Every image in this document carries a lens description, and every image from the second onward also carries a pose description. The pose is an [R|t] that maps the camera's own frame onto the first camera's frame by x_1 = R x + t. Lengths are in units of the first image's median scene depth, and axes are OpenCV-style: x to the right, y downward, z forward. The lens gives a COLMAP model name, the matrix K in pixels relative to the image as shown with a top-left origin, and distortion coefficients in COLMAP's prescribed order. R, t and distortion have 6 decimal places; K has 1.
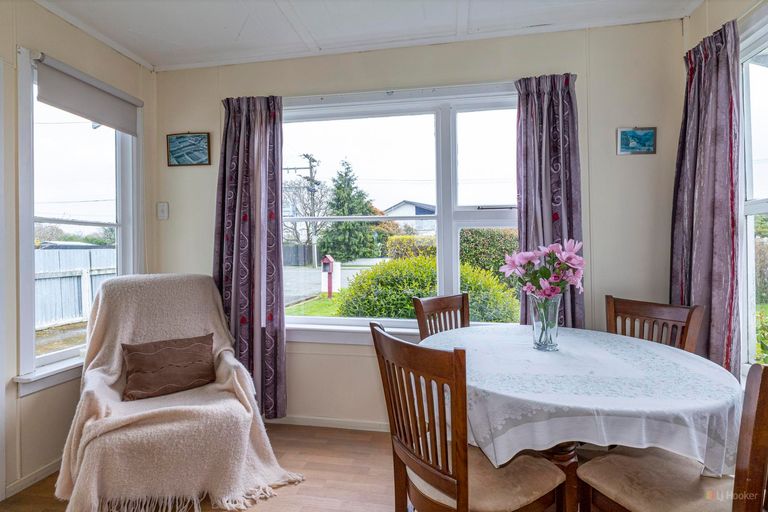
lens RADIAL K [[379.8, 0, 387.8], [0, 379.8, 246.0], [0, 0, 1]] dist [0.012564, -0.000237]
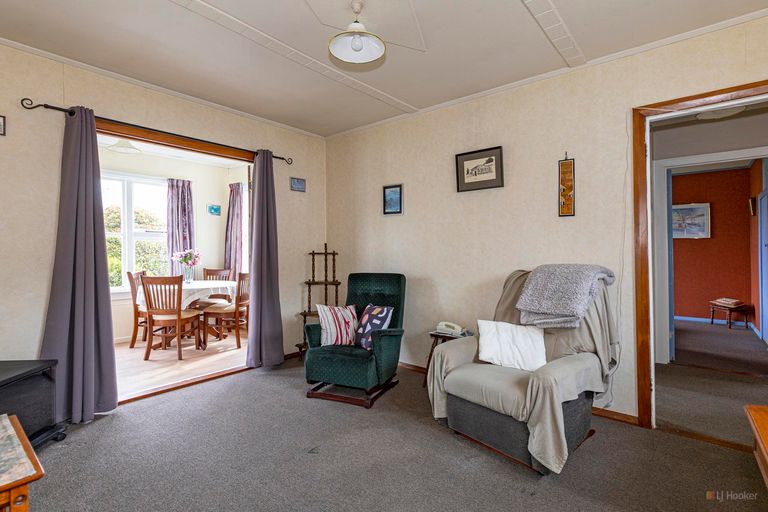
lens RADIAL K [[379.8, 0, 387.8], [0, 379.8, 246.0], [0, 0, 1]] dist [0.012564, -0.000237]
pose [[0.501429, 0.009182, 0.865150, -0.906476], [-0.008197, 0.999949, -0.005862, -0.018983], [-0.865160, -0.004152, 0.501479, -1.208762]]
